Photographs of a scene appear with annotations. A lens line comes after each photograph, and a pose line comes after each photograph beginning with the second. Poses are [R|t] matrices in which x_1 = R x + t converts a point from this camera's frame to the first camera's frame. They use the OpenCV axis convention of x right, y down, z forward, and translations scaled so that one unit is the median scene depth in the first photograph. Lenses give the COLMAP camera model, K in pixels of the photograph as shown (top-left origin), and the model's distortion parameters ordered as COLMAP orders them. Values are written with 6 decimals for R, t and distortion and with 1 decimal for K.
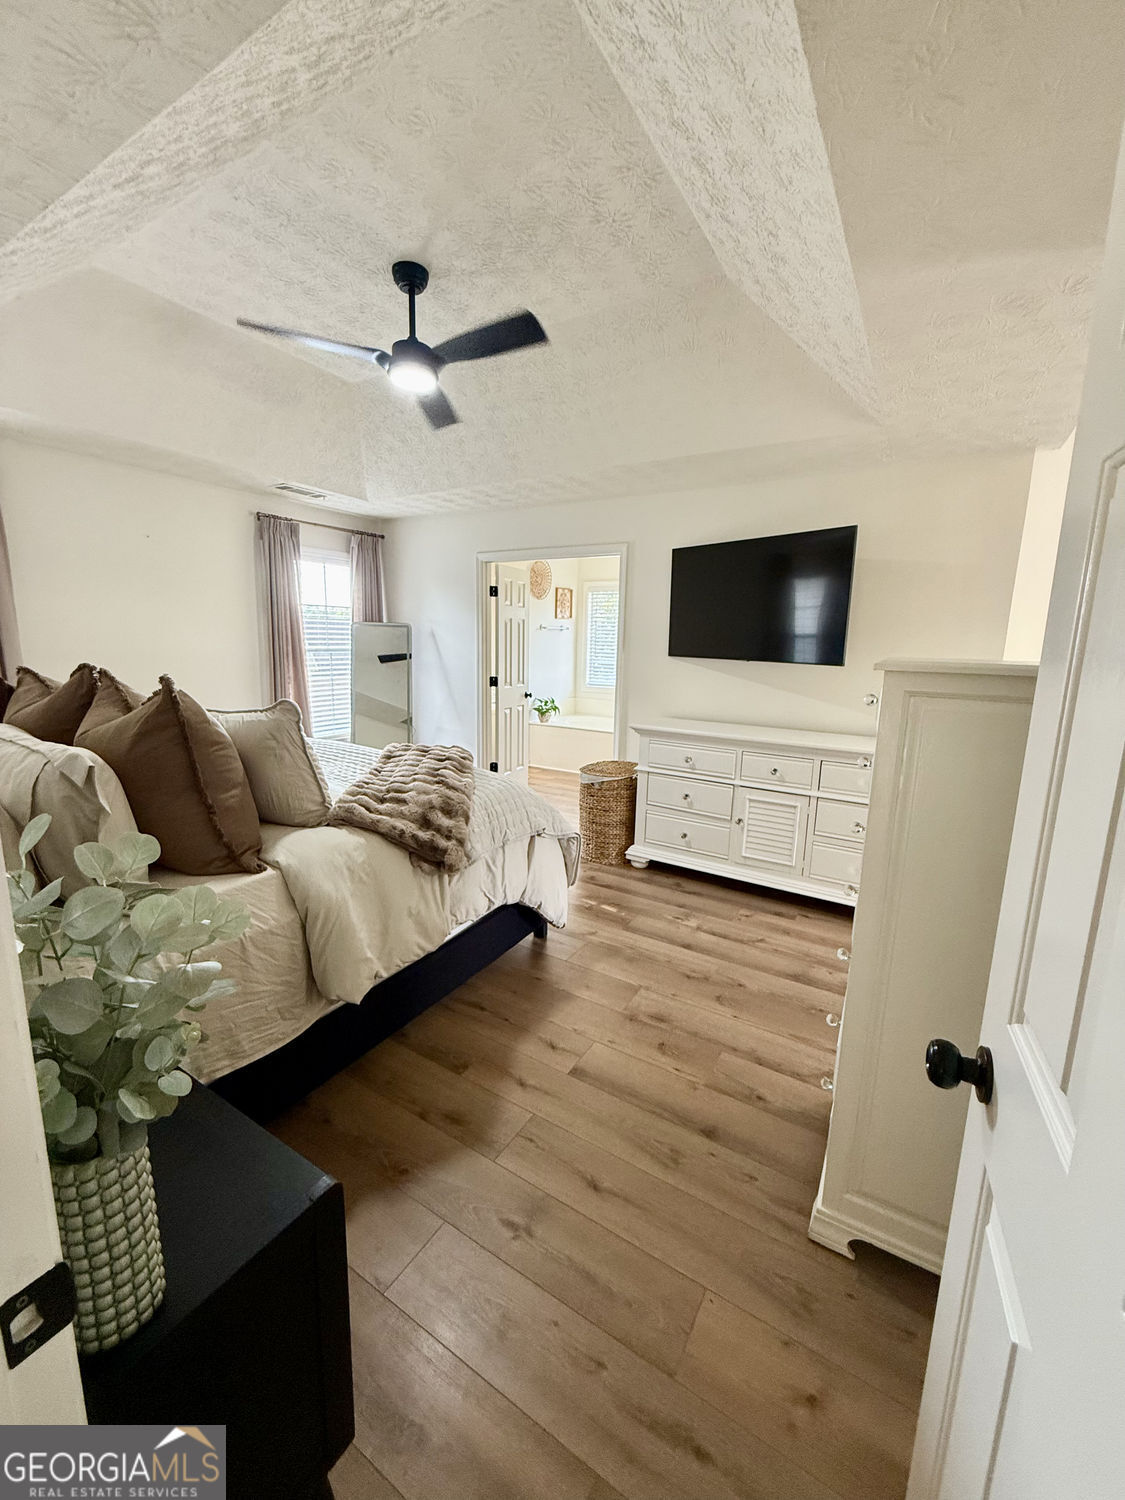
lens RADIAL K [[598.6, 0, 560.0], [0, 598.6, 748.4], [0, 0, 1]] dist [0.004518, -0.000523]
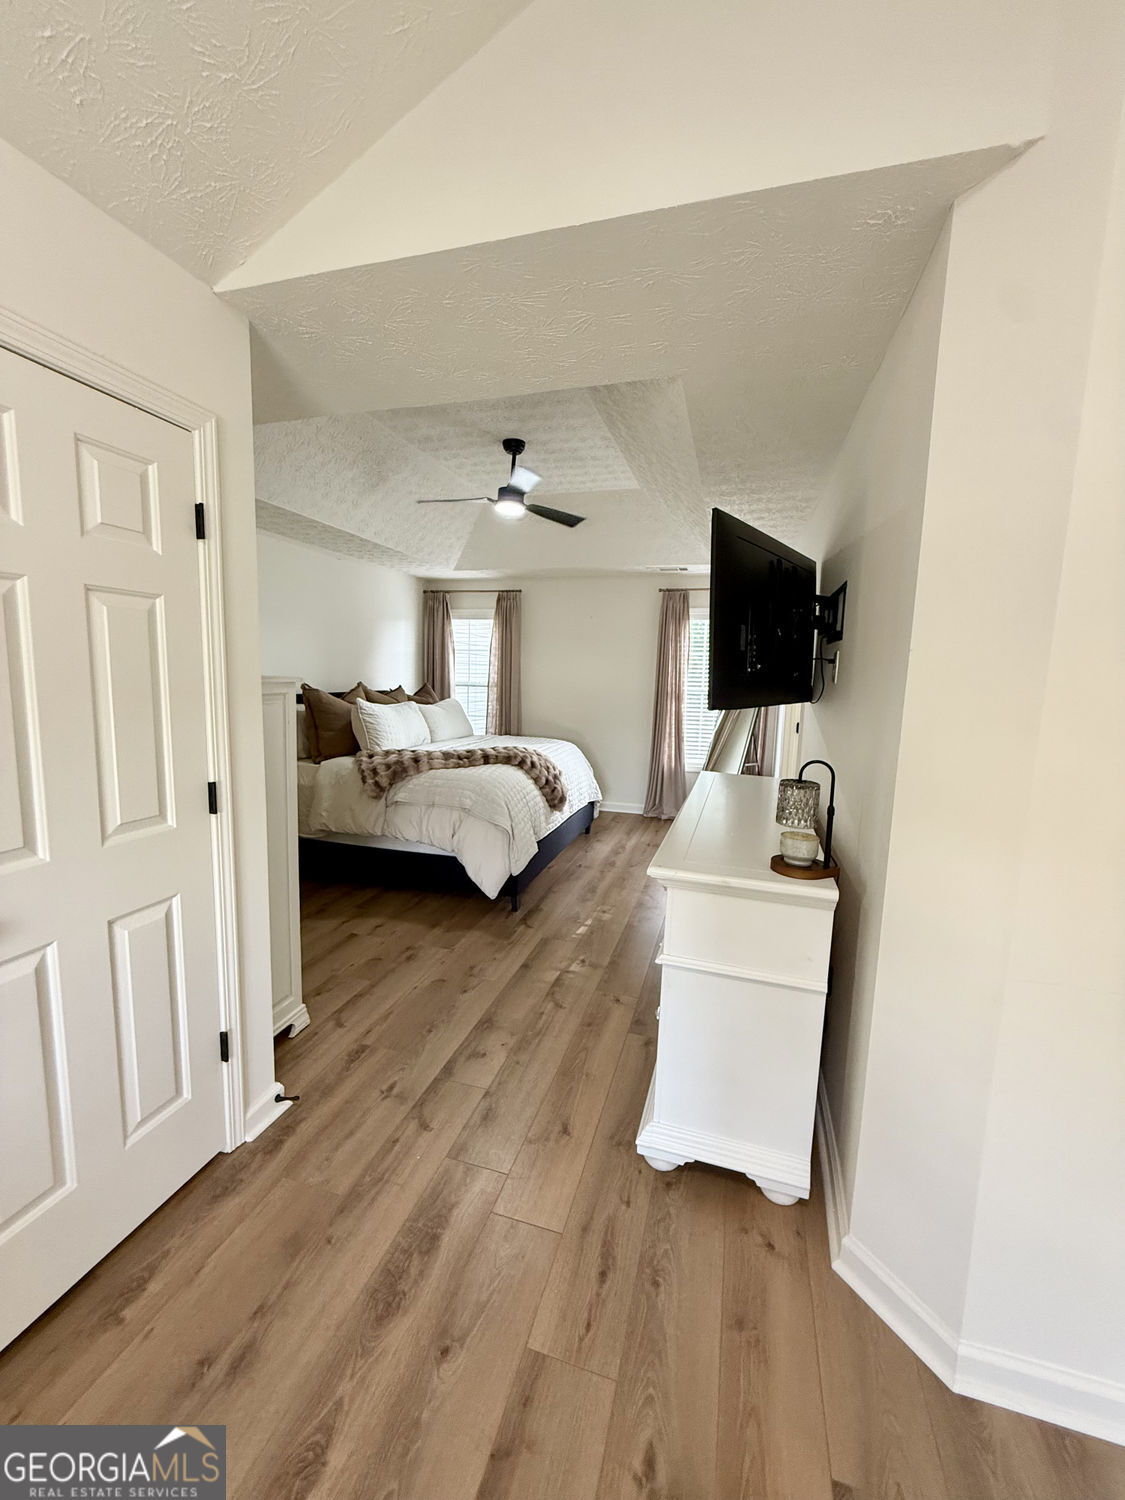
lens RADIAL K [[598.6, 0, 565.7], [0, 598.6, 749.0], [0, 0, 1]] dist [0.004518, -0.000523]
pose [[0.265752, 0.109913, -0.957755, 1.264476], [-0.203218, 0.977543, 0.055796, -0.111879], [0.942379, 0.179805, 0.282120, 0.764423]]
